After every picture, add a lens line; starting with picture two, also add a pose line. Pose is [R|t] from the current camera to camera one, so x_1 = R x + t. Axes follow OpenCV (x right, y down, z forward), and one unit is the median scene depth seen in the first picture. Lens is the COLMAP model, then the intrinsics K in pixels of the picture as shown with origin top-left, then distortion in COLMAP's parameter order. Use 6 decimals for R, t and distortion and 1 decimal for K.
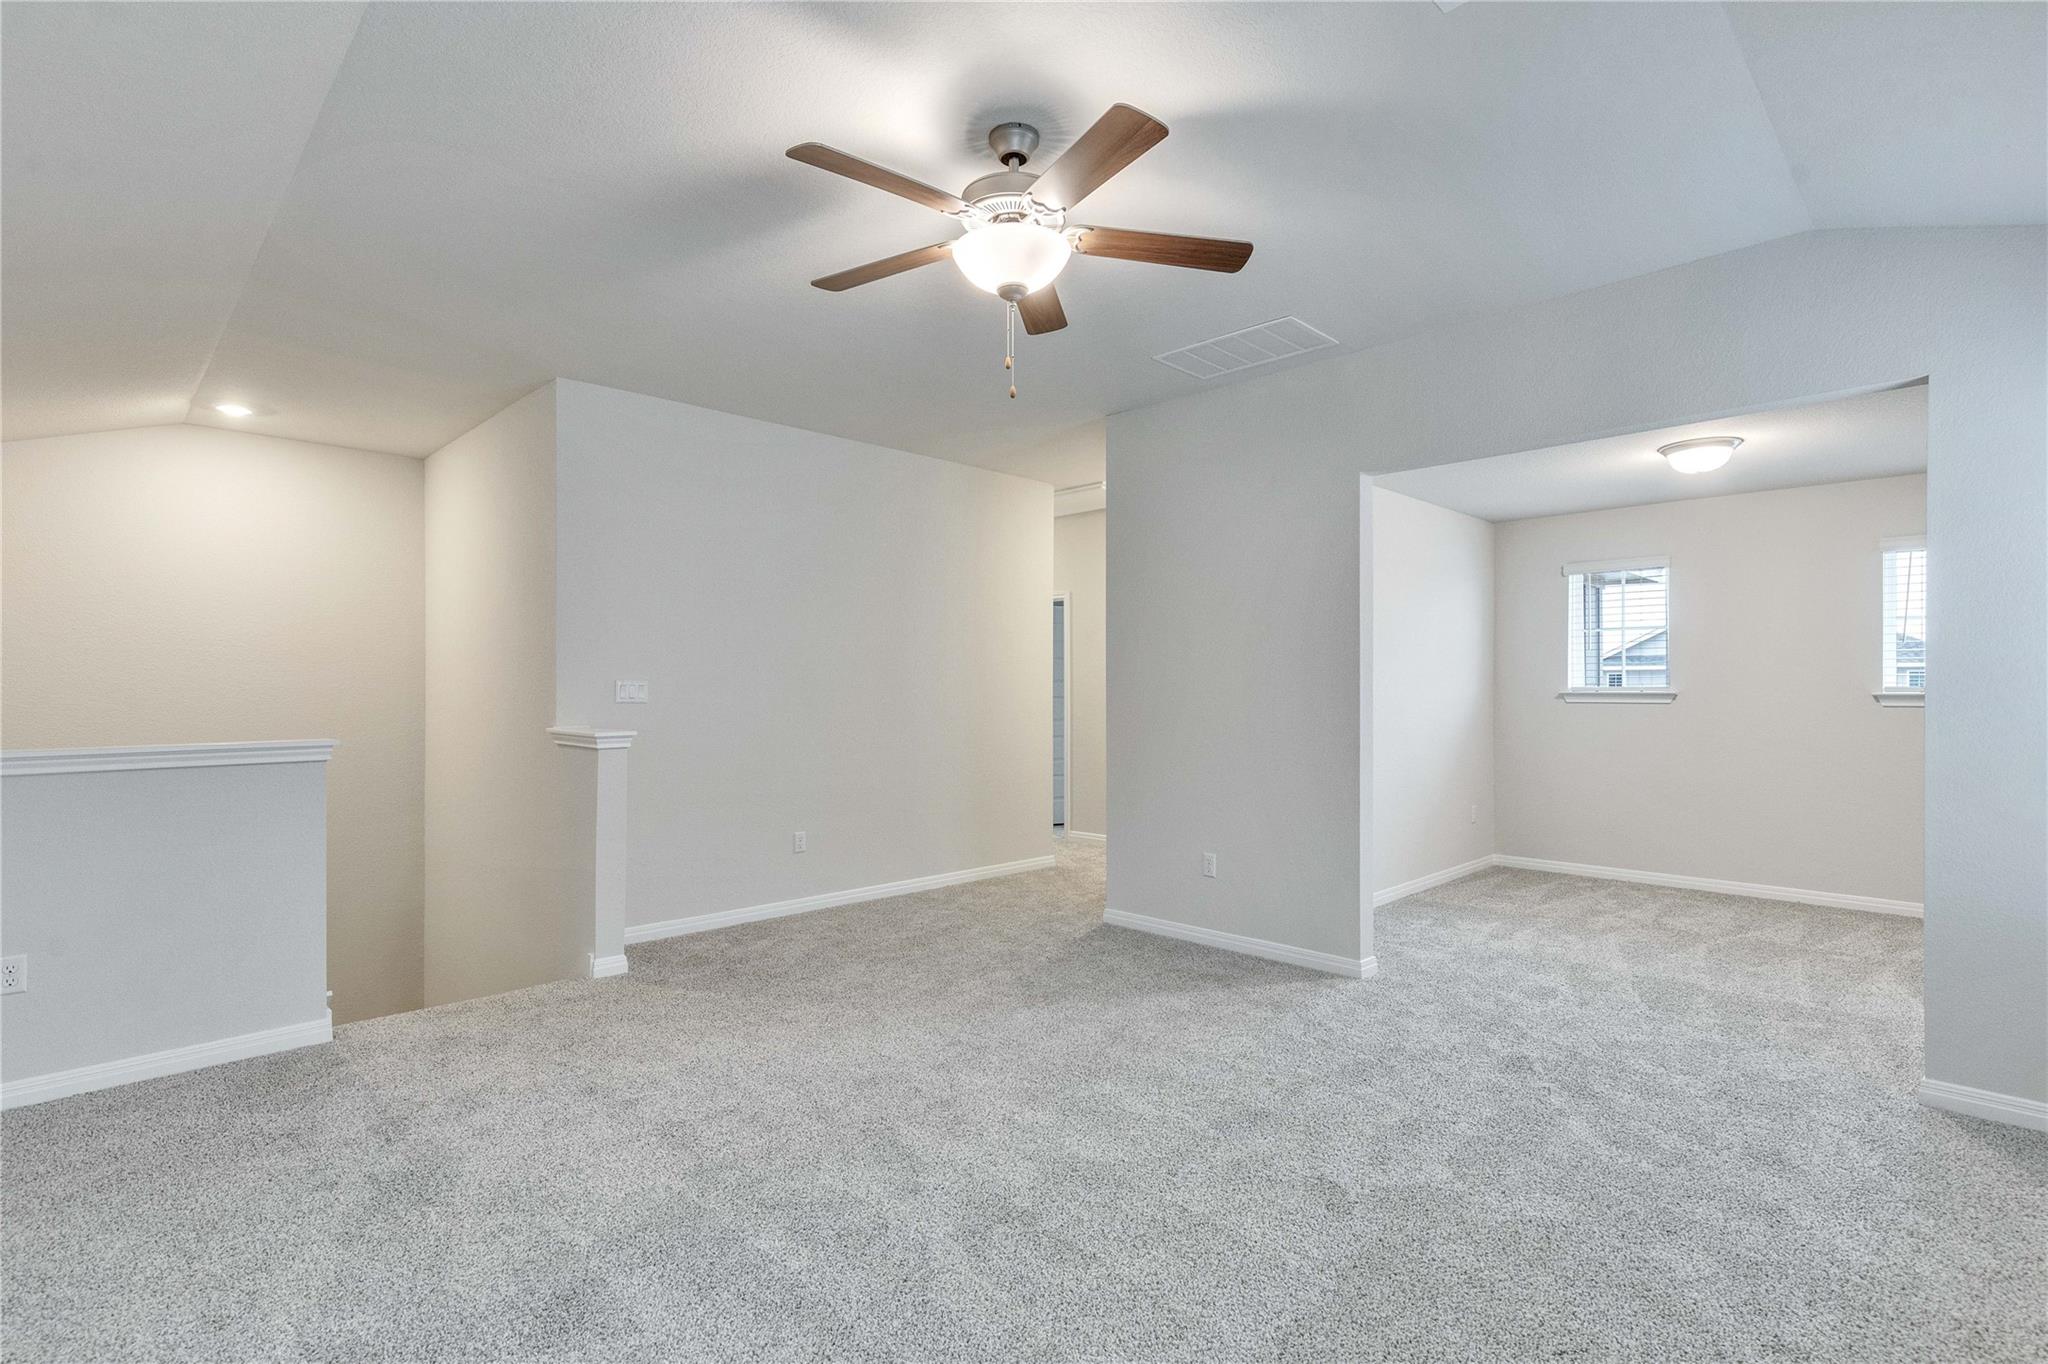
lens RADIAL K [[1003.3, 0, 1018.3], [0, 1003.3, 683.1], [0, 0, 1]] dist [0.000976, 0.001099]
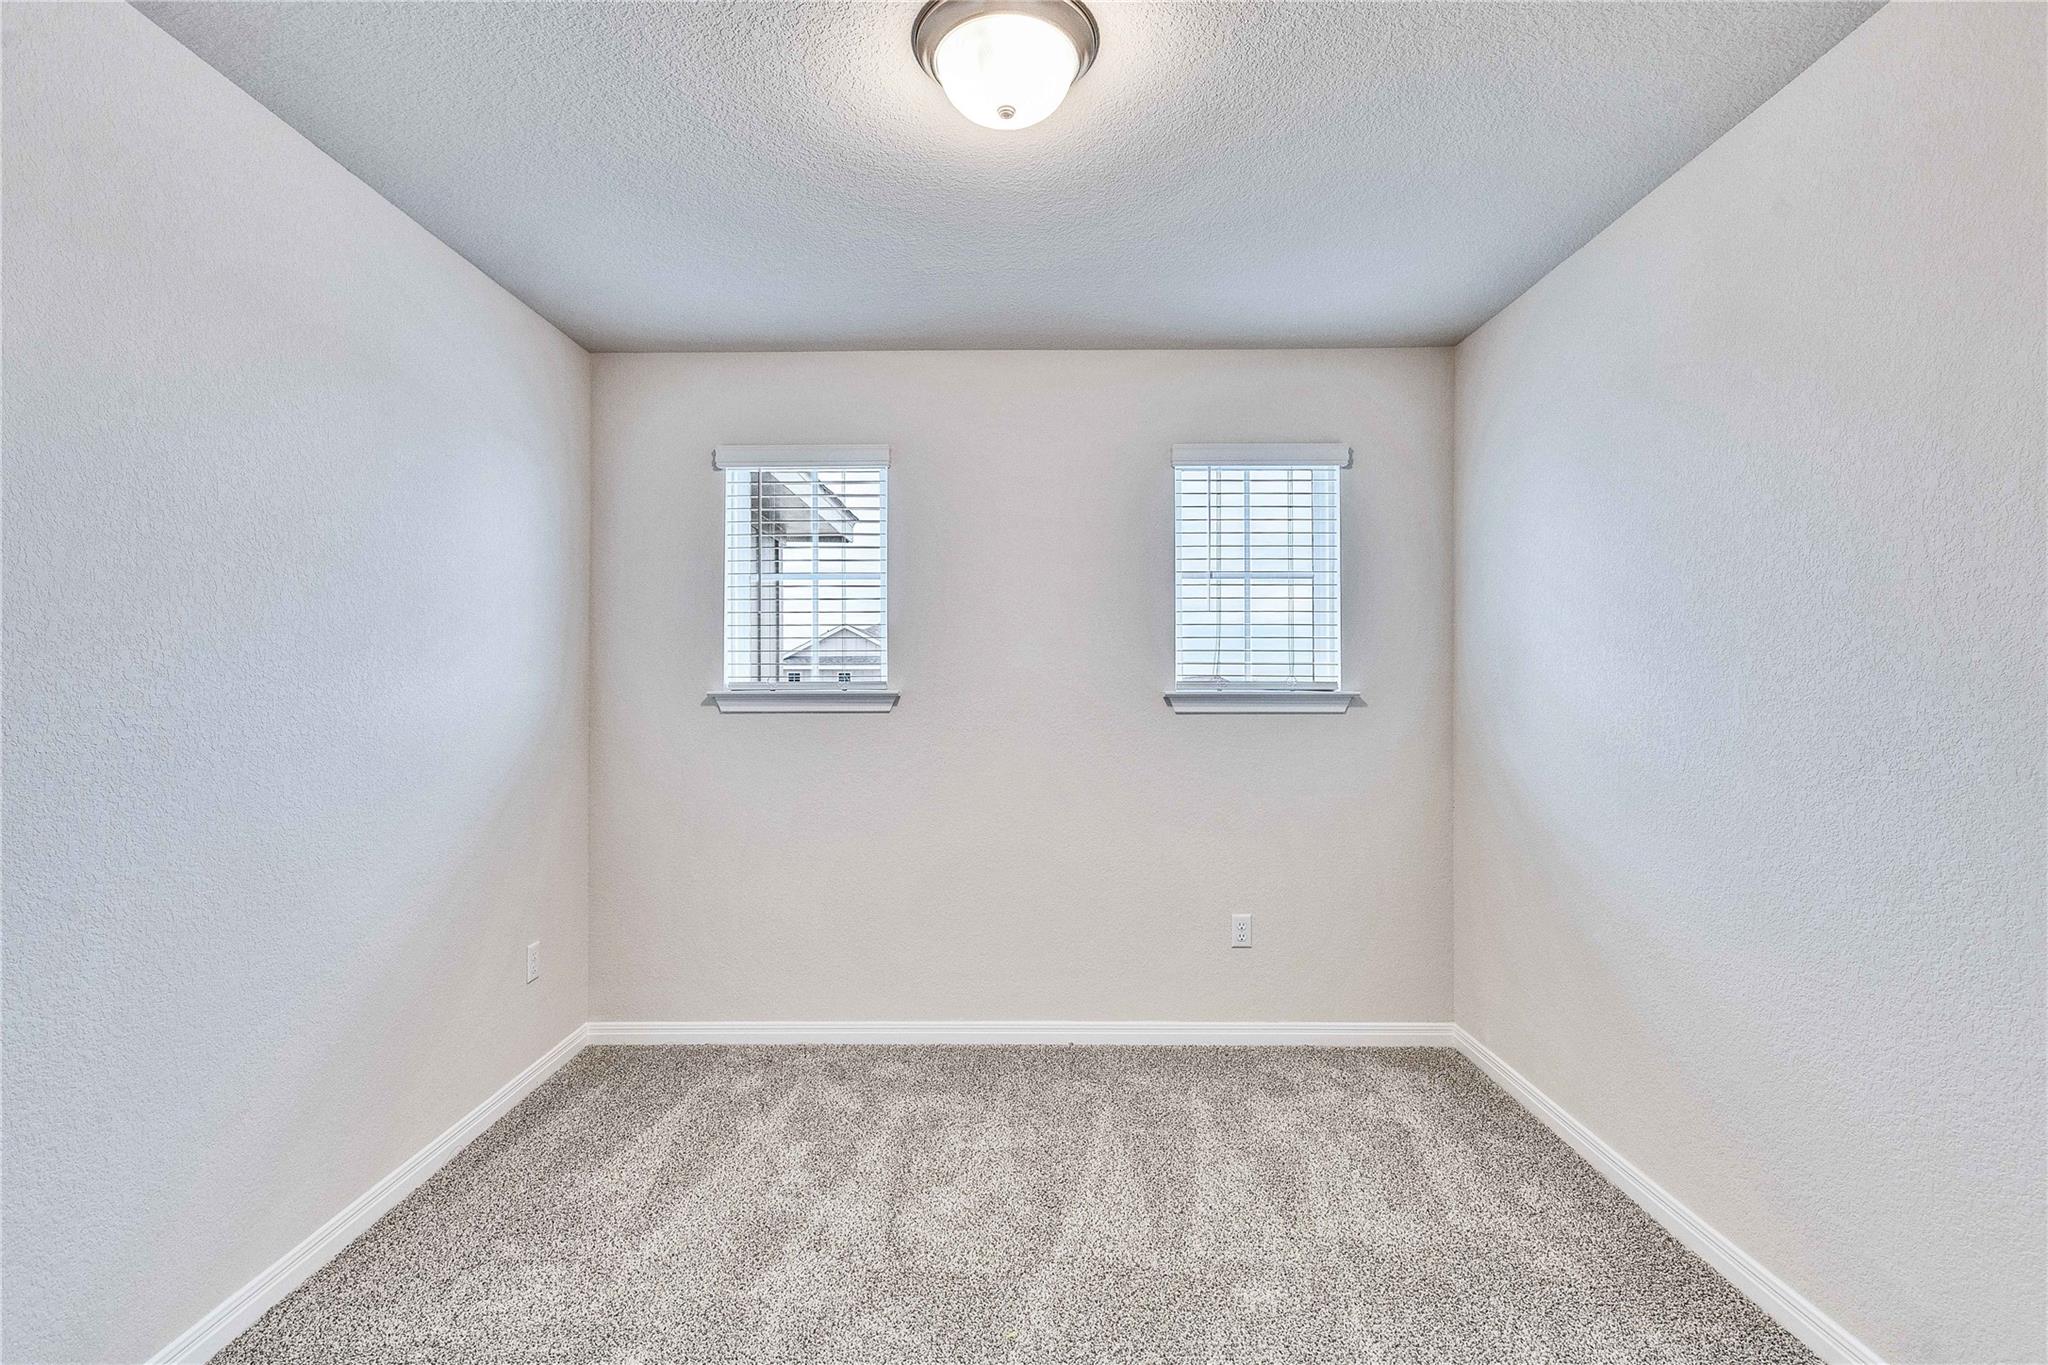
lens RADIAL K [[1003.3, 0, 1022.3], [0, 1003.3, 682.2], [0, 0, 1]] dist [0.000976, 0.001099]
pose [[0.723456, 0.002592, 0.690366, 0.296727], [-0.002317, 0.999996, -0.001328, 0.004208], [-0.690367, -0.000639, 0.723459, 0.510384]]
